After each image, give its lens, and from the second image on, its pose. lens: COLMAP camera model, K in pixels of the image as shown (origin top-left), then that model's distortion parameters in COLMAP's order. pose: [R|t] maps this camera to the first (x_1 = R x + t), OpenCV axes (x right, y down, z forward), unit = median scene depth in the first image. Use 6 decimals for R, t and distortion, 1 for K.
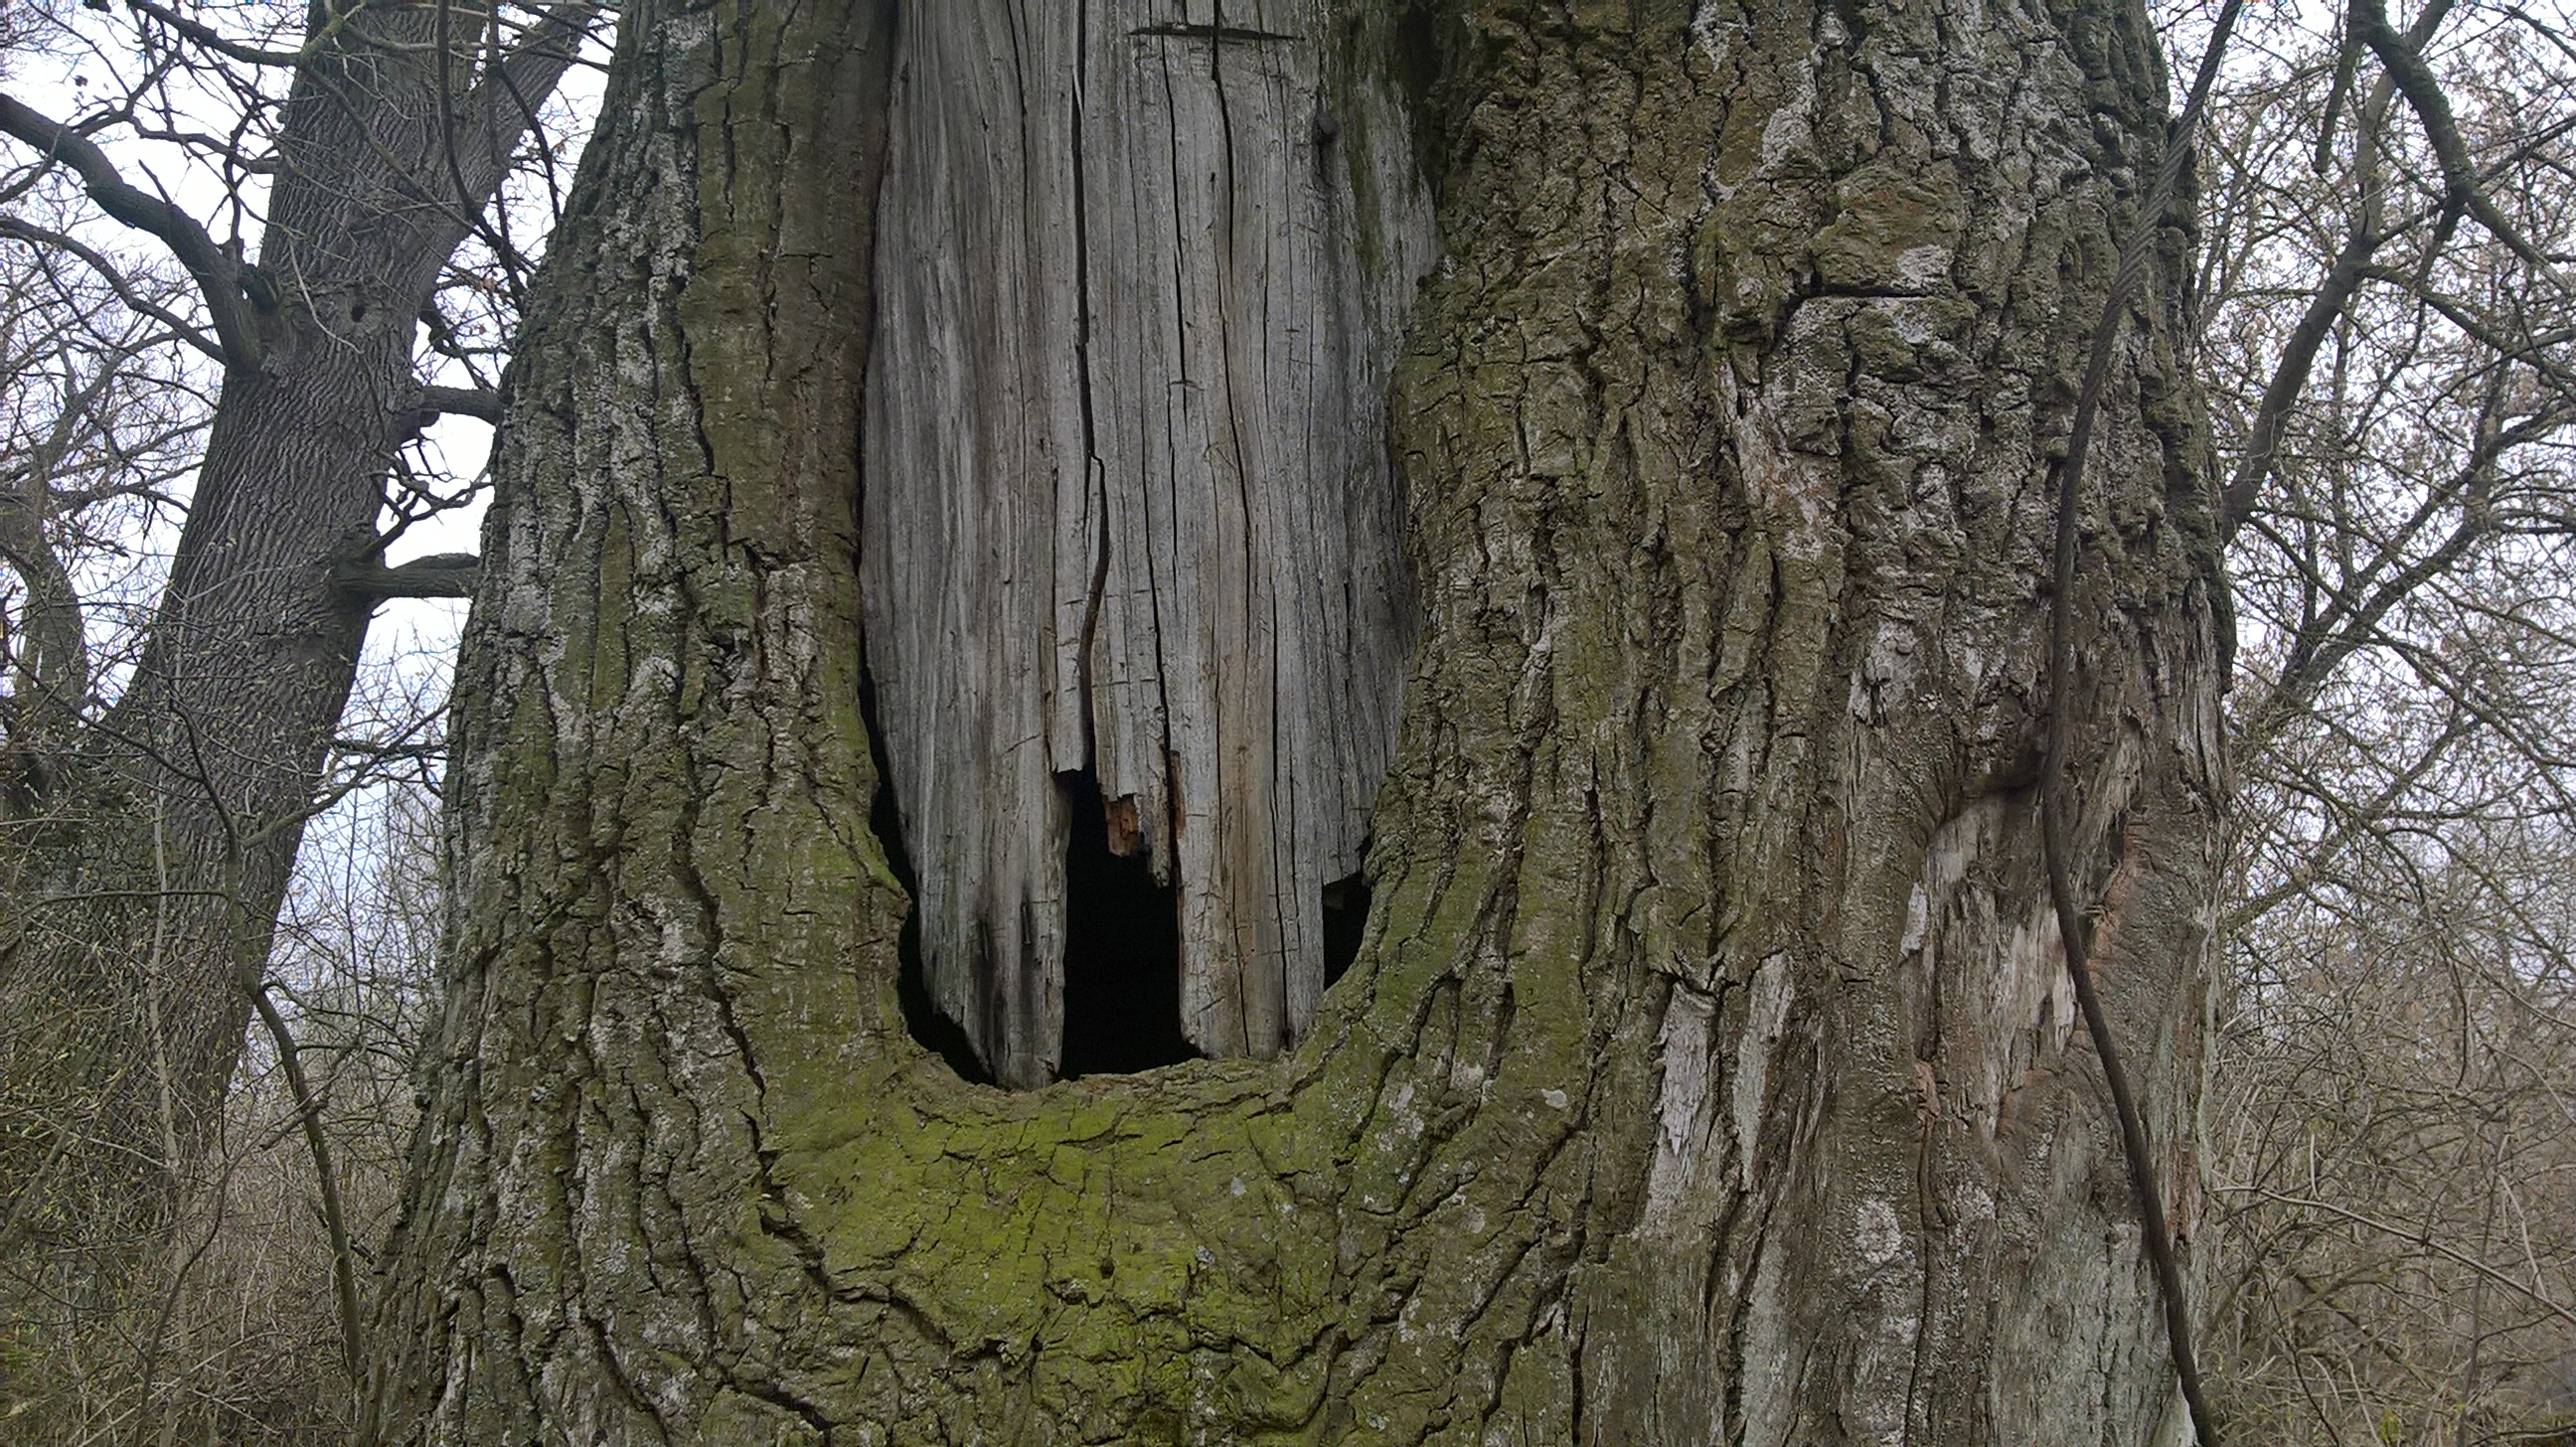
lens RADIAL K [[1984.8, 0, 1288.0], [0, 1984.8, 723.5], [0, 0, 1]] dist [0.000244, -0.076722]
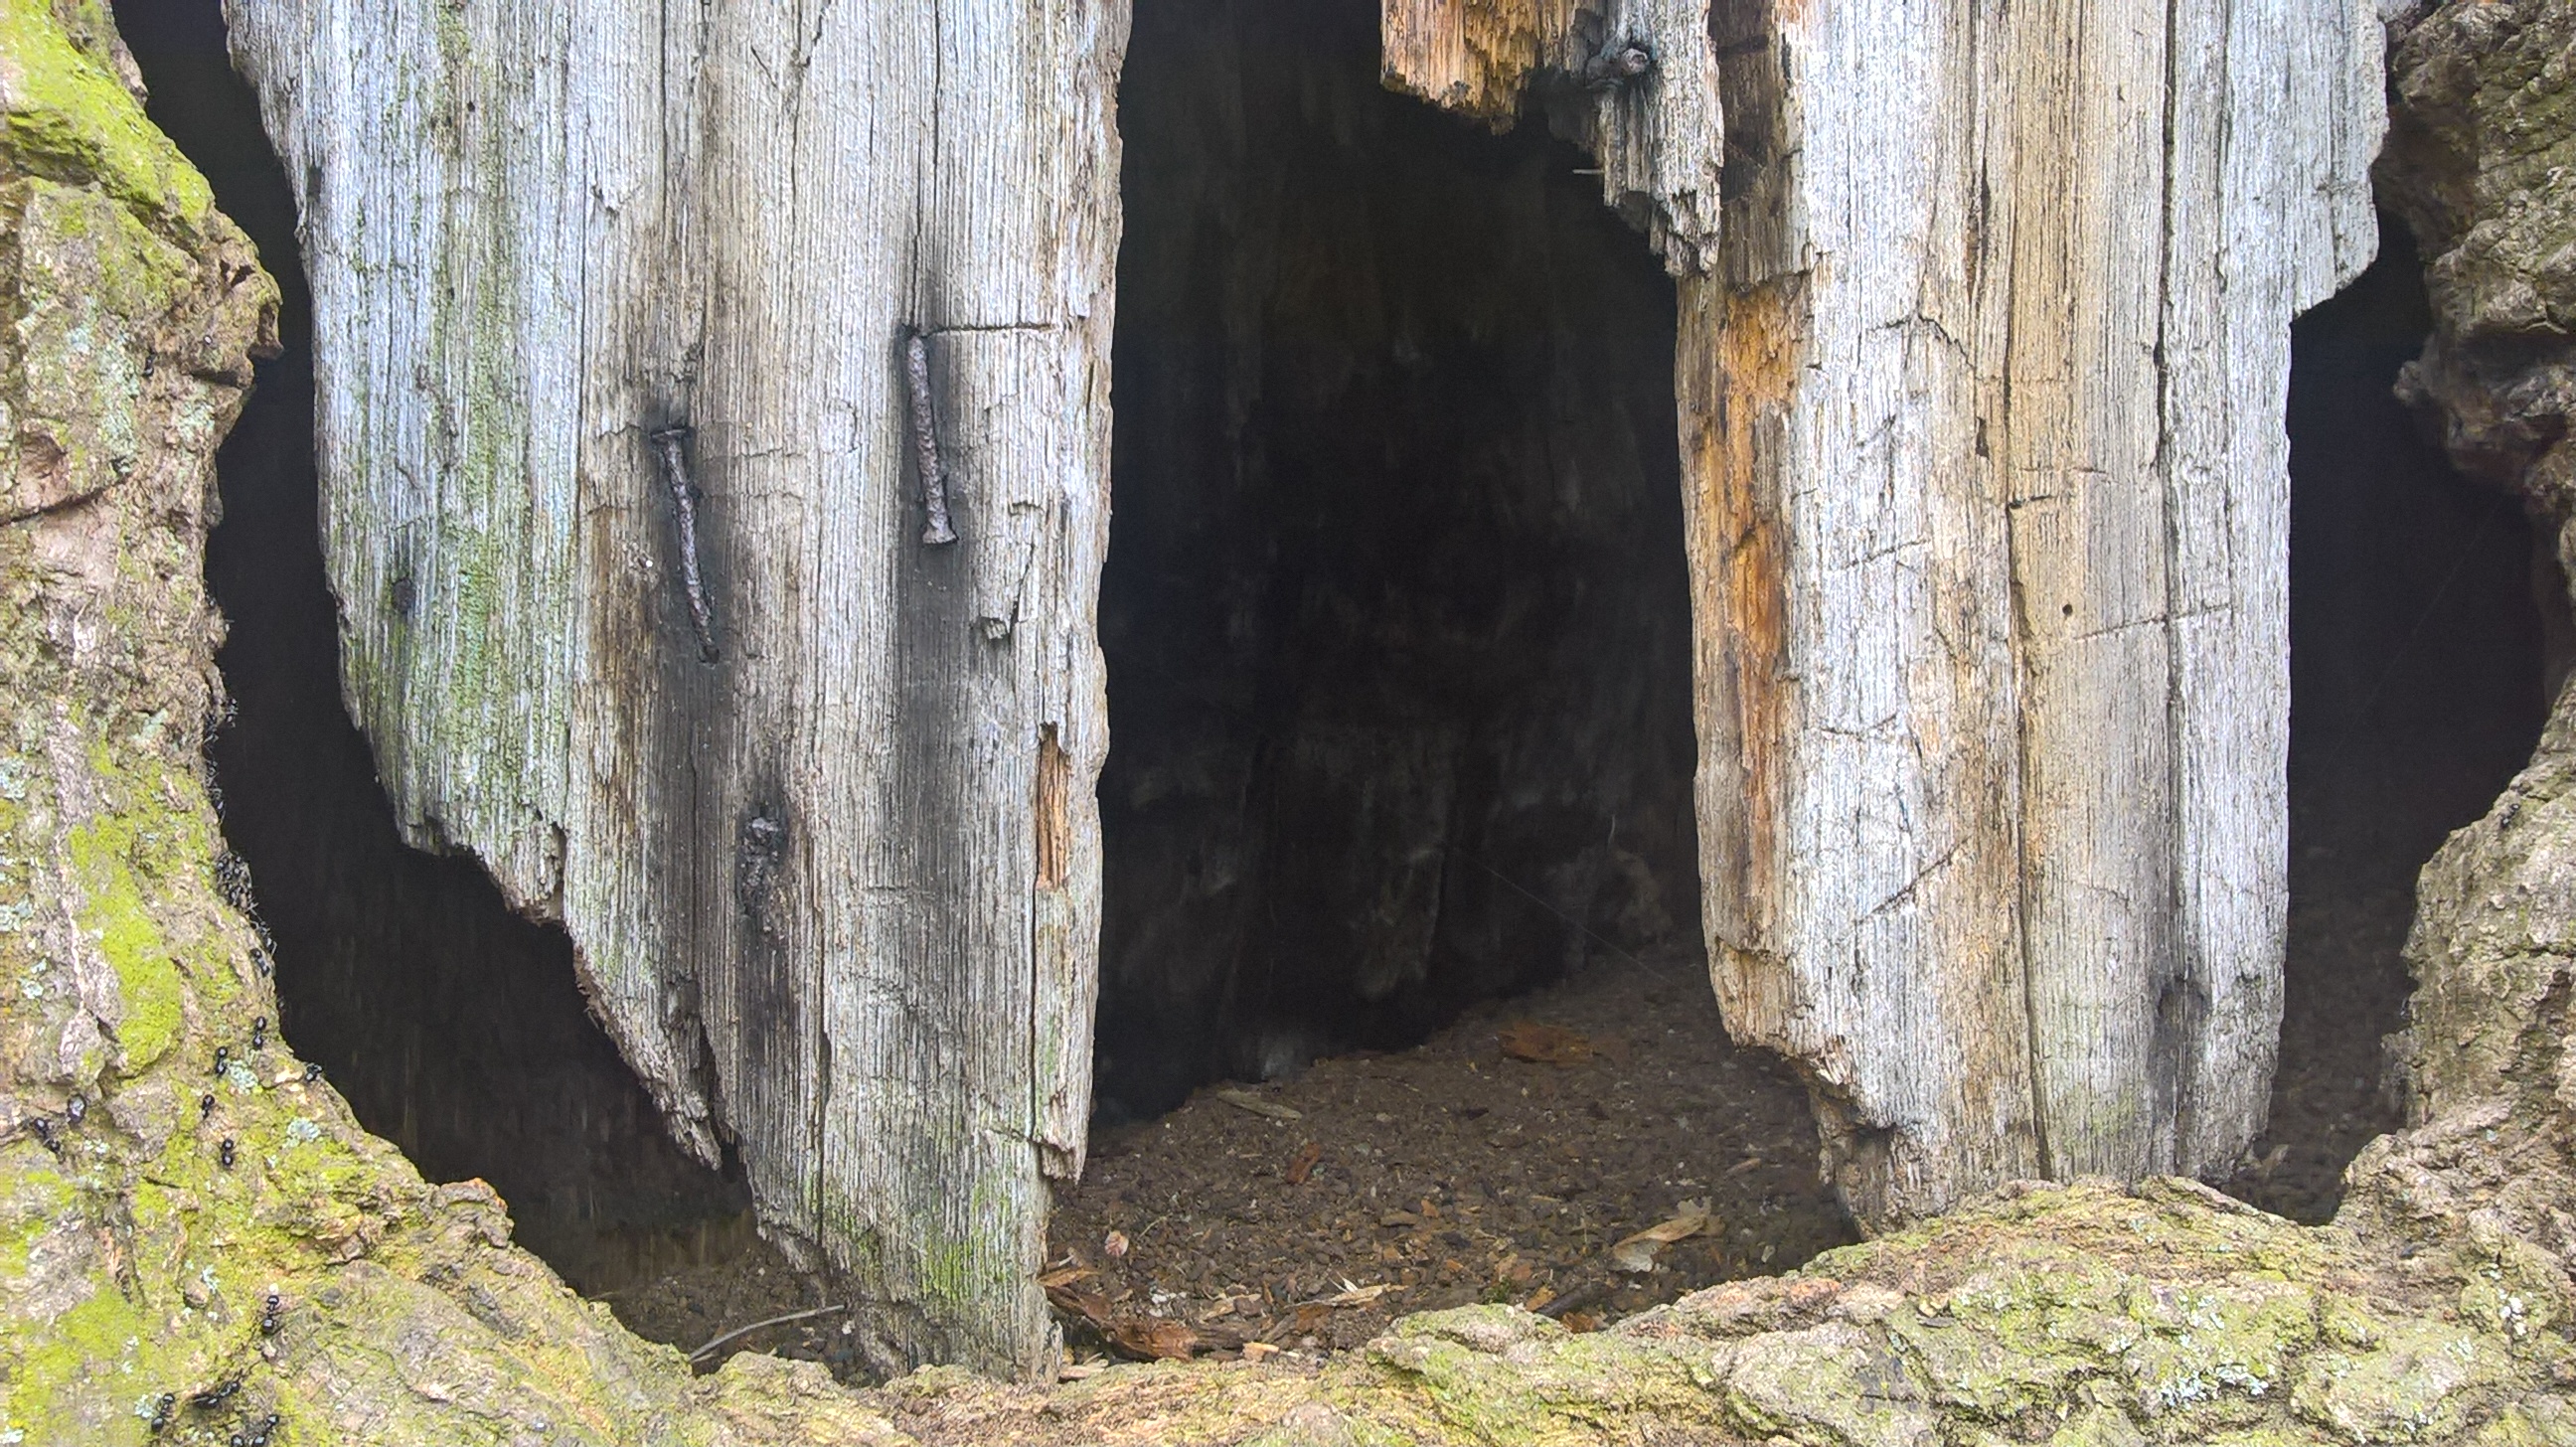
lens RADIAL K [[2335.7, 0, 1288.0], [0, 2335.7, 723.5], [0, 0, 1]] dist [0.004699, -0.001696]
pose [[0.973755, 0.010801, 0.227342, -0.148953], [-0.062041, 0.973643, 0.219476, 0.076571], [-0.218980, -0.227820, 0.948760, 0.774352]]
